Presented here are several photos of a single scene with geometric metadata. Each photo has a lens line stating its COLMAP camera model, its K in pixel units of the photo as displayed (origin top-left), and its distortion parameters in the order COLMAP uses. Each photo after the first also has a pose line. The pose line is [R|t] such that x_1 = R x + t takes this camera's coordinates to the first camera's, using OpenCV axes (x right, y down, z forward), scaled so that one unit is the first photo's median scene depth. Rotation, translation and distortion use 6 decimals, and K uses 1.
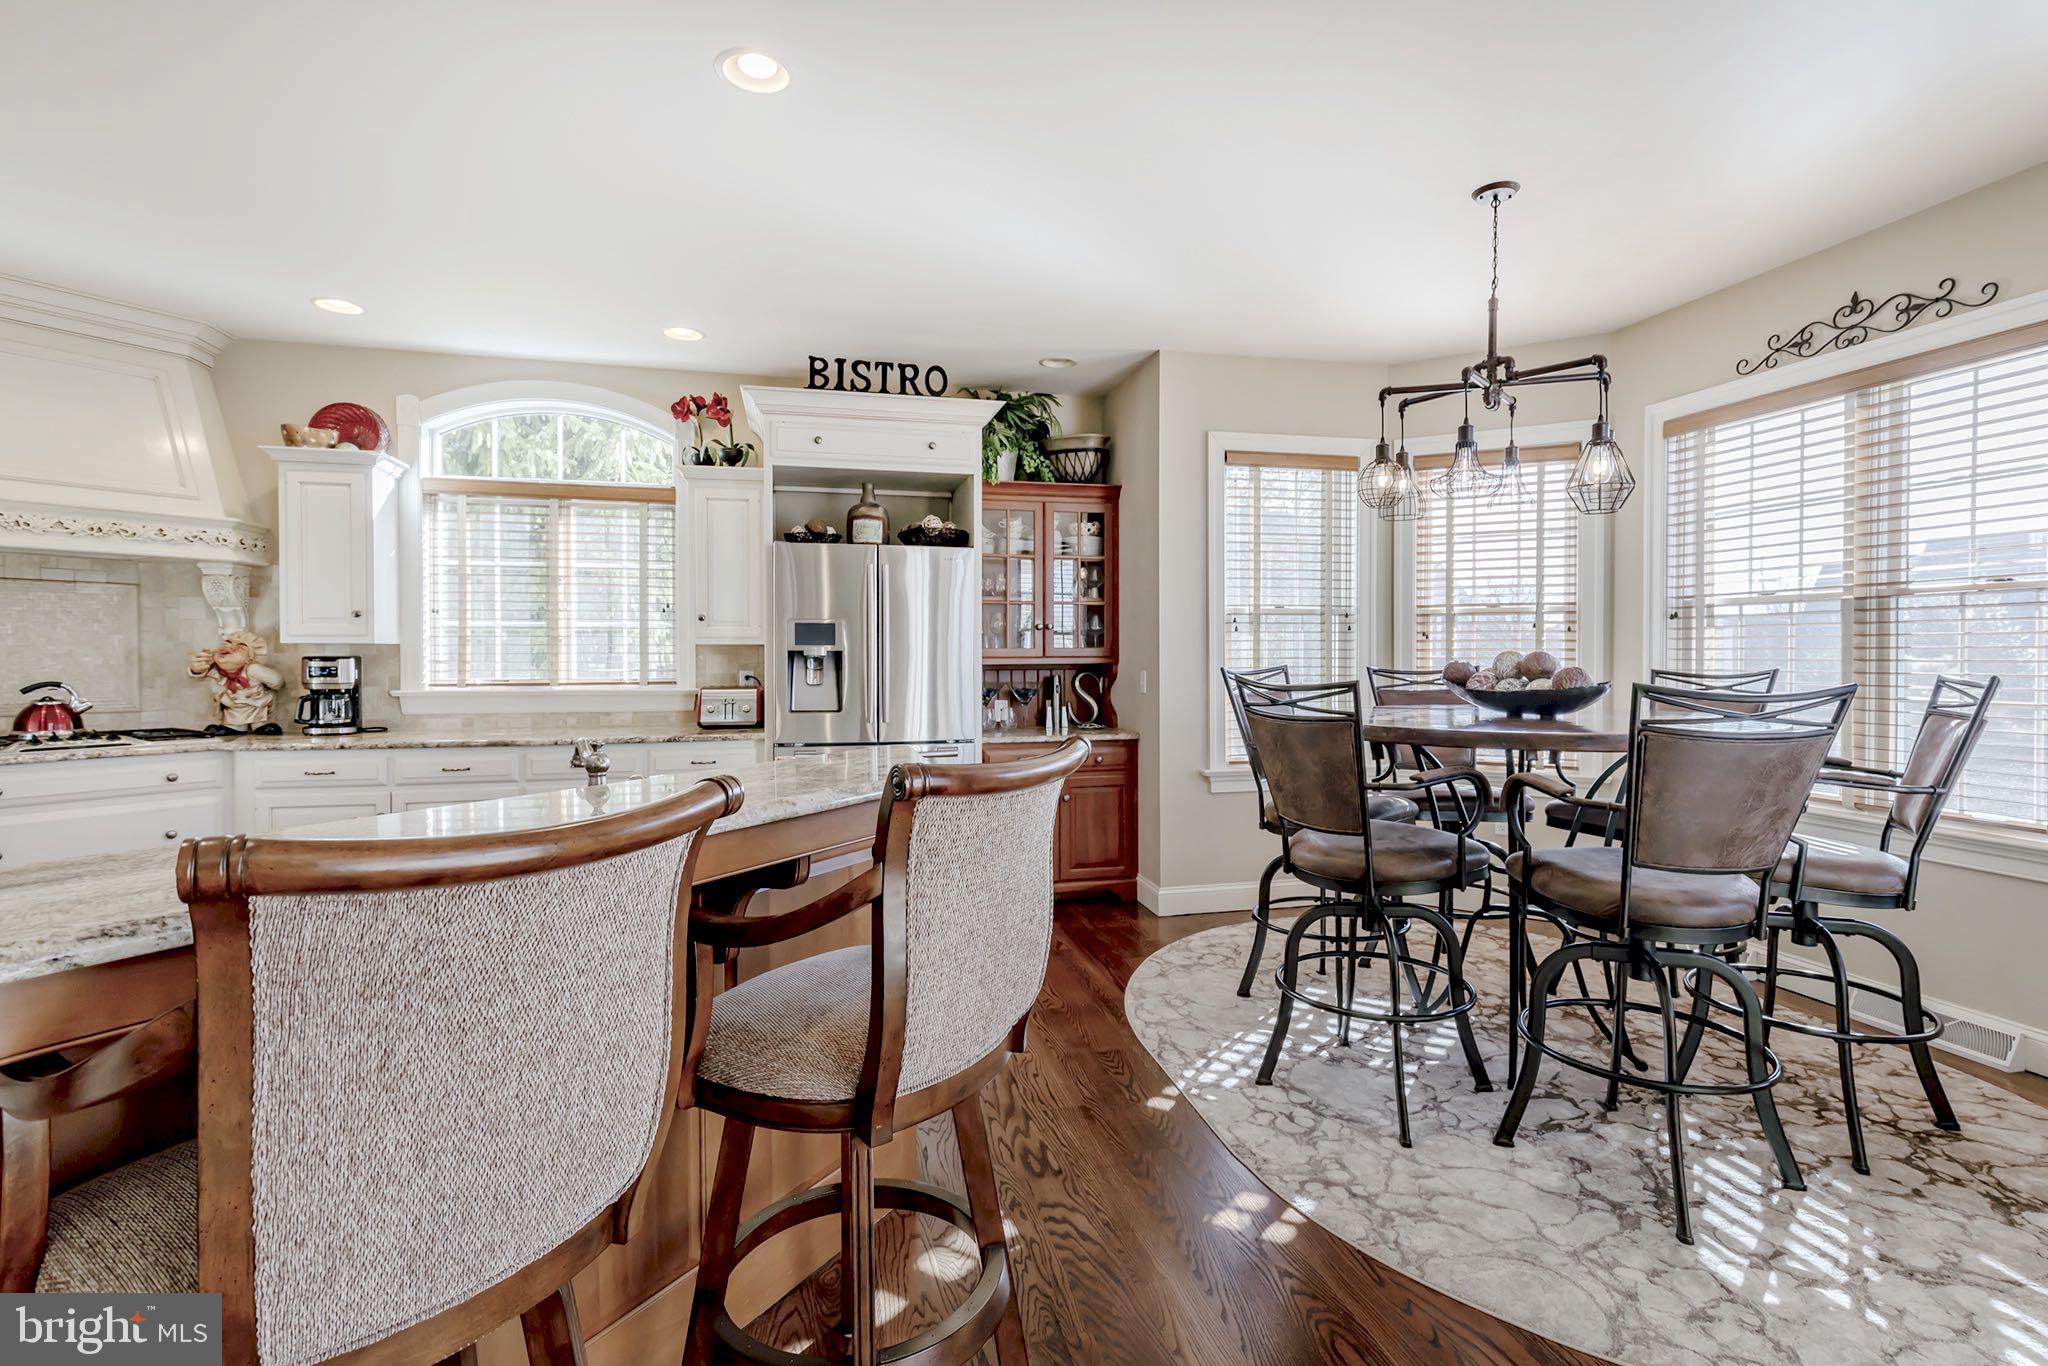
lens RADIAL K [[961.0, 0, 1018.6], [0, 961.0, 660.7], [0, 0, 1]] dist [-0.002201, -0.000831]
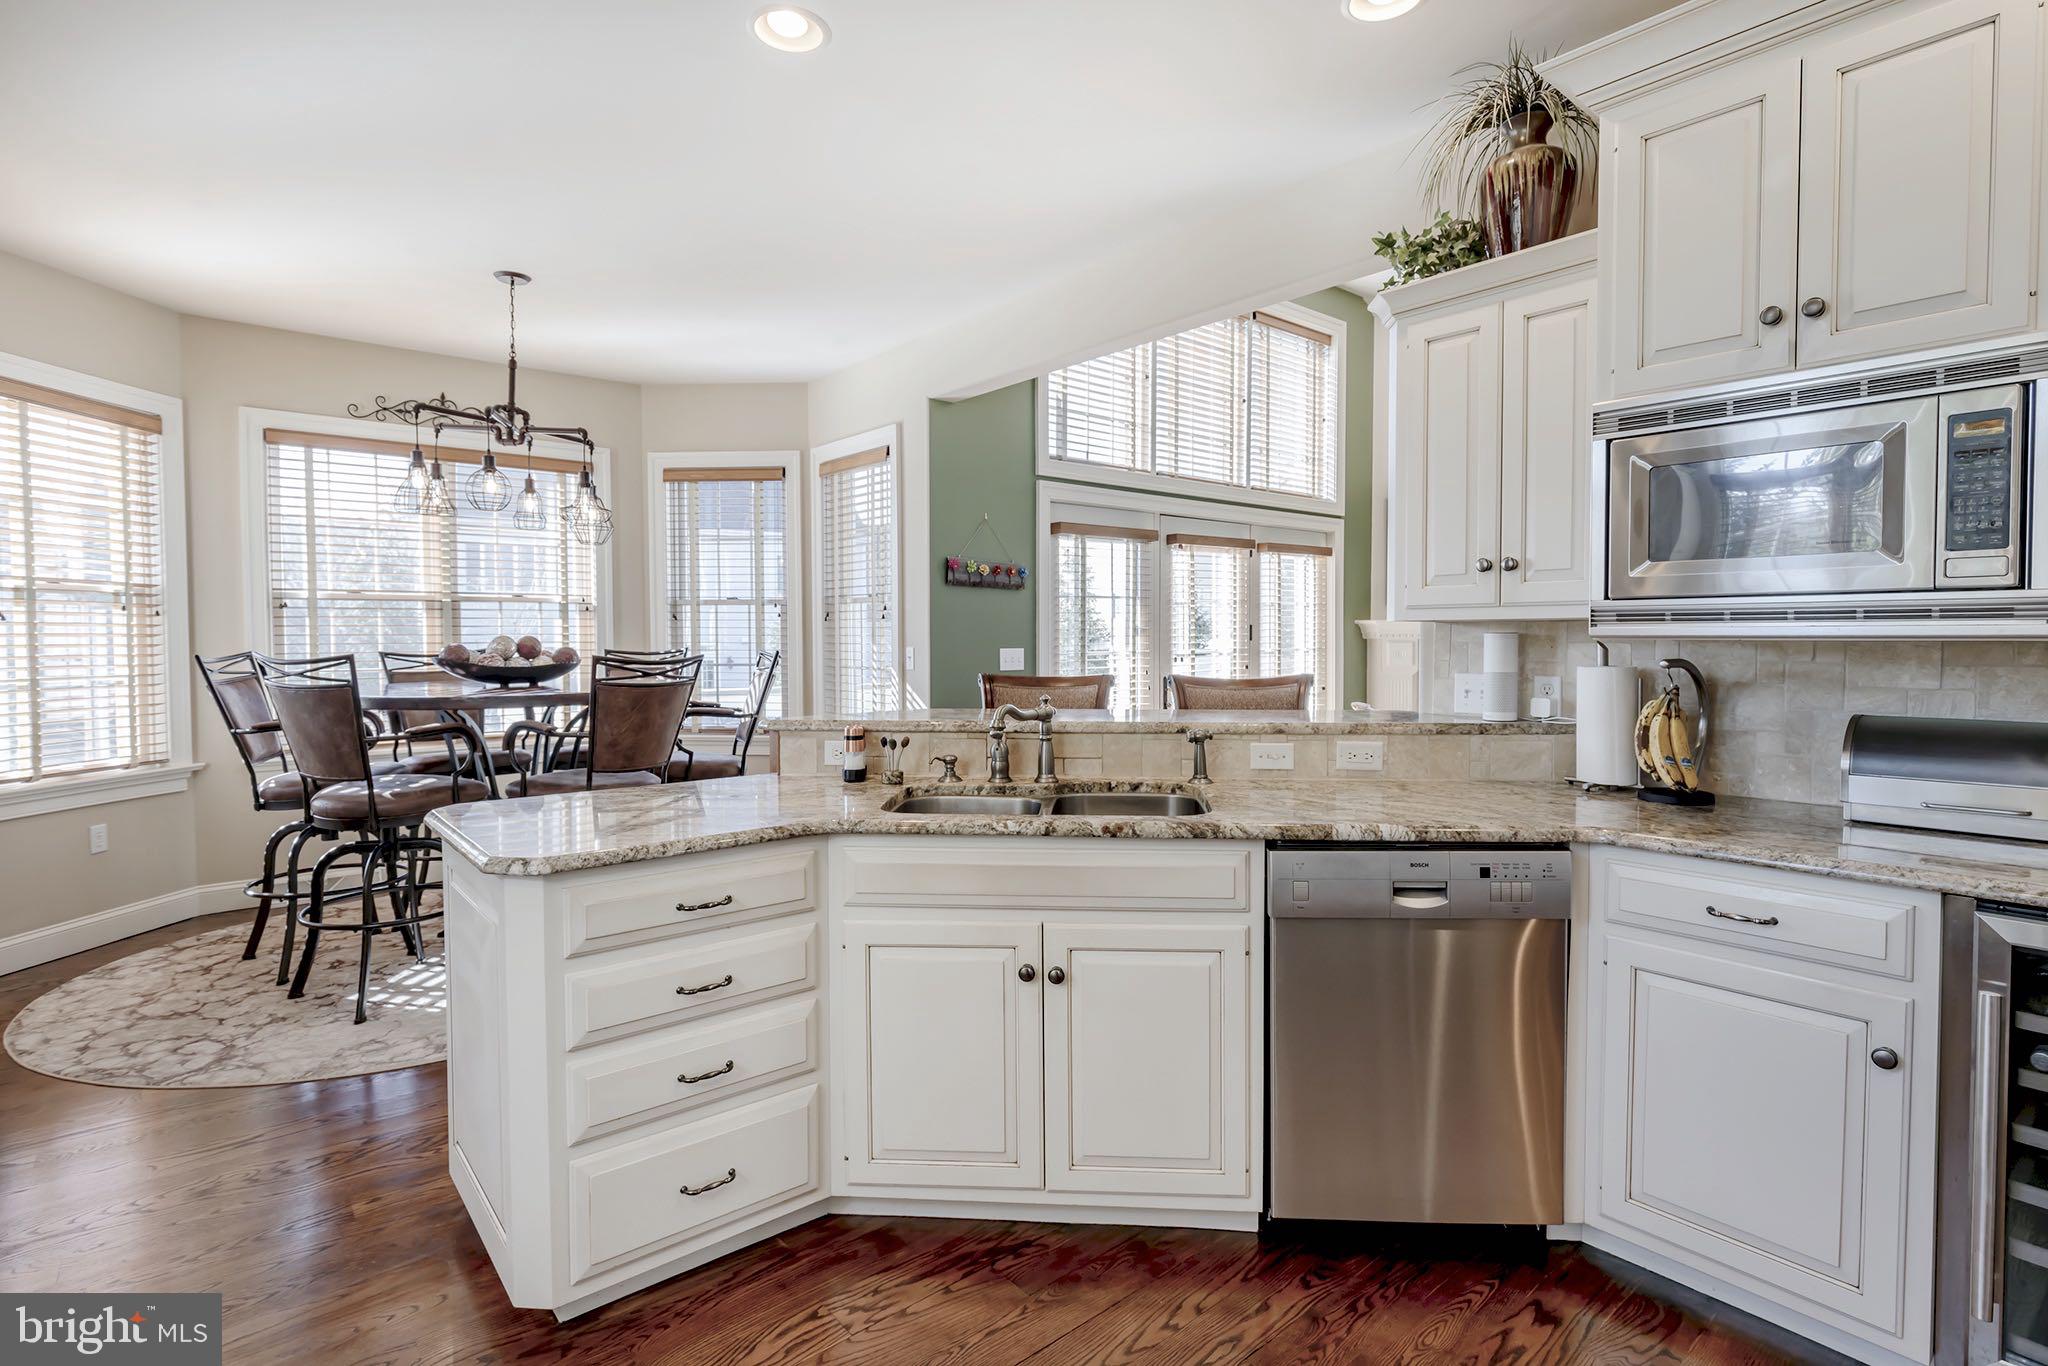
lens RADIAL K [[1034.8, 0, 1042.3], [0, 1034.8, 649.0], [0, 0, 1]] dist [-0.025726, 0.010022]
pose [[-0.462861, -0.007980, 0.886395, -0.790617], [0.011649, 0.999818, 0.015084, -0.004242], [-0.886354, 0.017307, -0.462684, 0.780063]]
